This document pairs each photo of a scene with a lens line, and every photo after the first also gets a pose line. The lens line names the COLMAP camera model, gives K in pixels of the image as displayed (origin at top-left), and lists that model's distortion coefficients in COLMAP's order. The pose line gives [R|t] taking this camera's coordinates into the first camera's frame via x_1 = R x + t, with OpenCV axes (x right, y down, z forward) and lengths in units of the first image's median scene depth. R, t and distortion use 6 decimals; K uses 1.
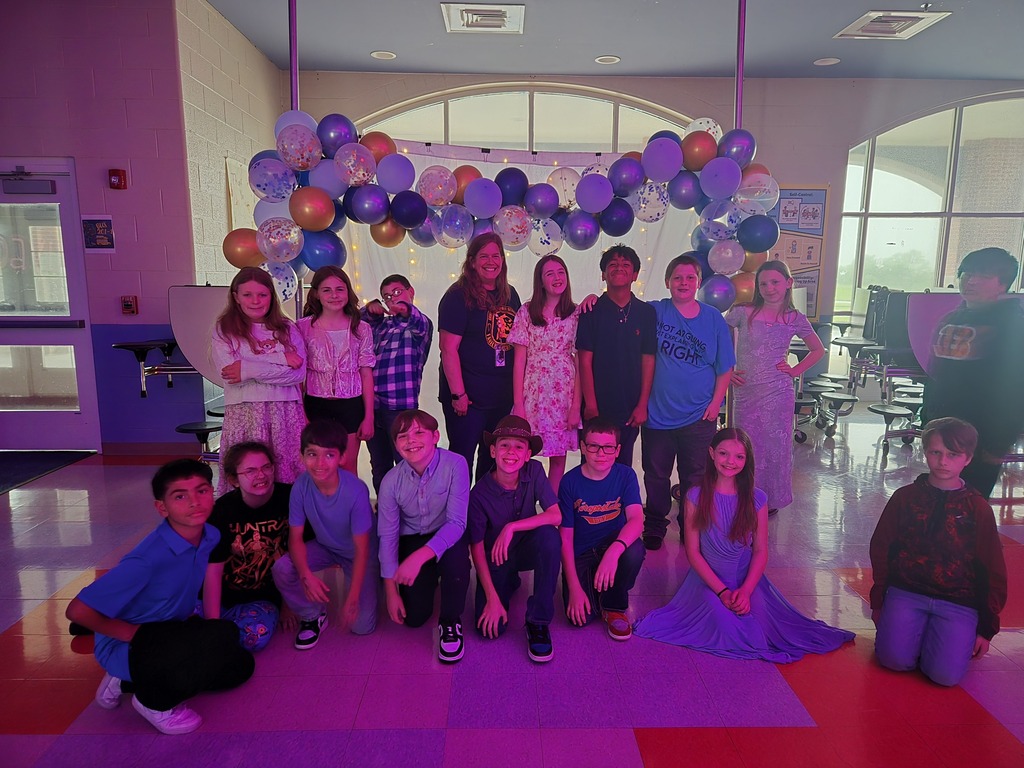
lens RADIAL K [[644.7, 0, 512.0], [0, 644.7, 384.0], [0, 0, 1]] dist [0.036623, -0.042229]
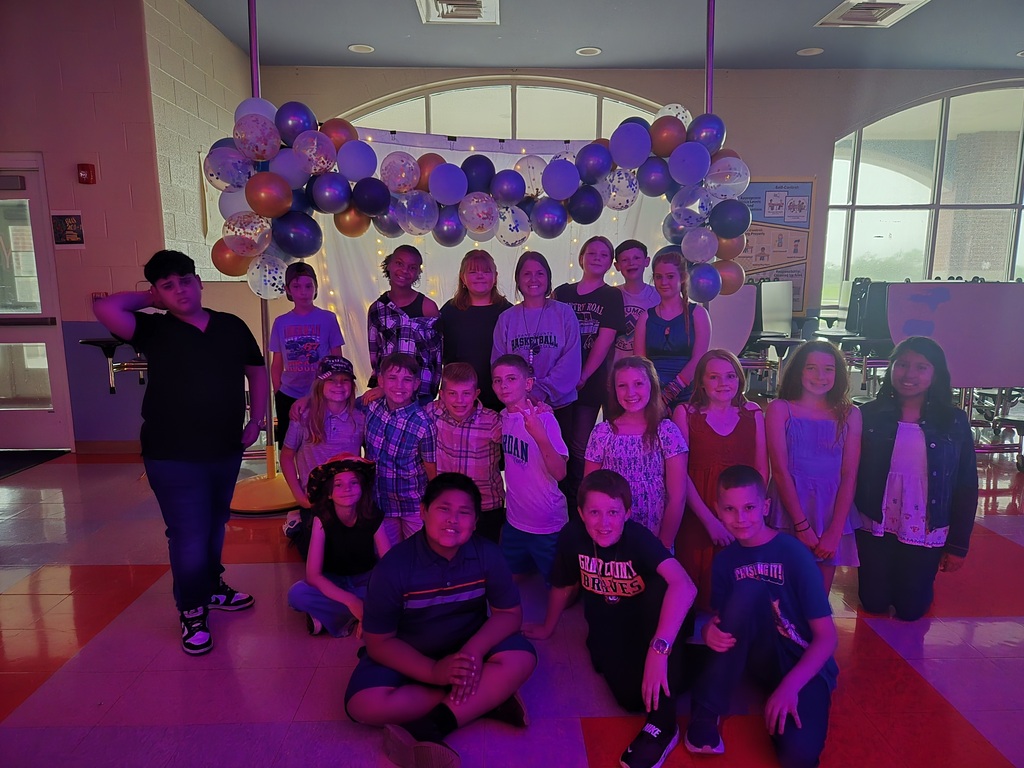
lens RADIAL K [[644.7, 0, 512.0], [0, 644.7, 384.0], [0, 0, 1]] dist [0.036623, -0.042229]
pose [[0.999966, -0.008242, 0.000572, 0.035689], [0.008243, 0.999965, -0.001312, 0.010537], [-0.000561, 0.001316, 0.999999, 0.014417]]
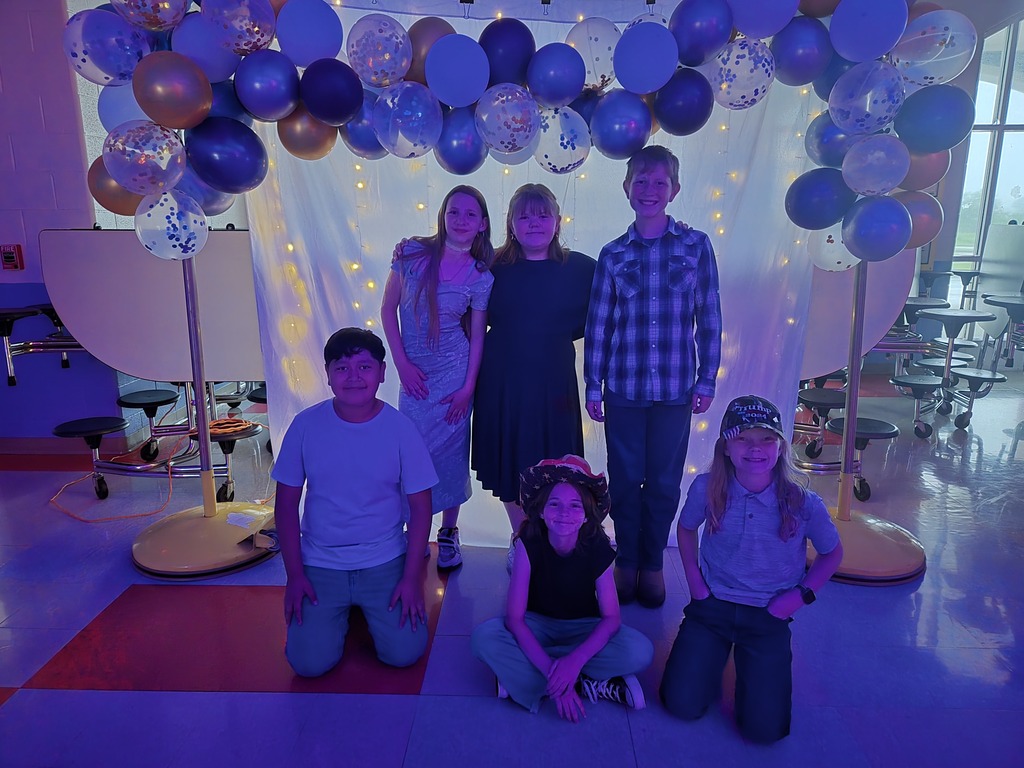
lens RADIAL K [[679.6, 0, 512.0], [0, 679.6, 384.0], [0, 0, 1]] dist [0.002502, 0.001101]
pose [[0.998351, 0.001500, -0.057384, 0.030763], [0.002543, 0.997520, 0.070332, -0.031109], [0.057347, -0.070362, 0.995872, 0.257381]]
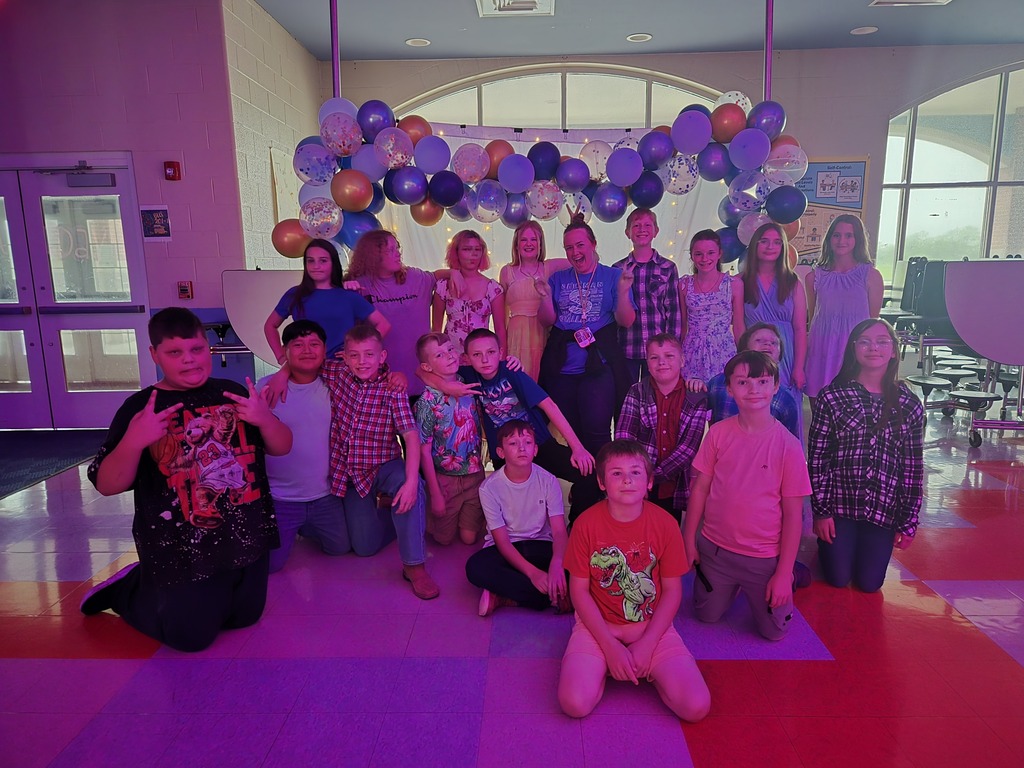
lens RADIAL K [[644.7, 0, 512.0], [0, 644.7, 384.0], [0, 0, 1]] dist [0.036623, -0.042229]
pose [[0.998266, -0.012087, -0.057610, 0.002922], [0.013203, 0.999732, 0.019031, 0.019517], [0.057365, -0.019759, 0.998158, -0.032210]]
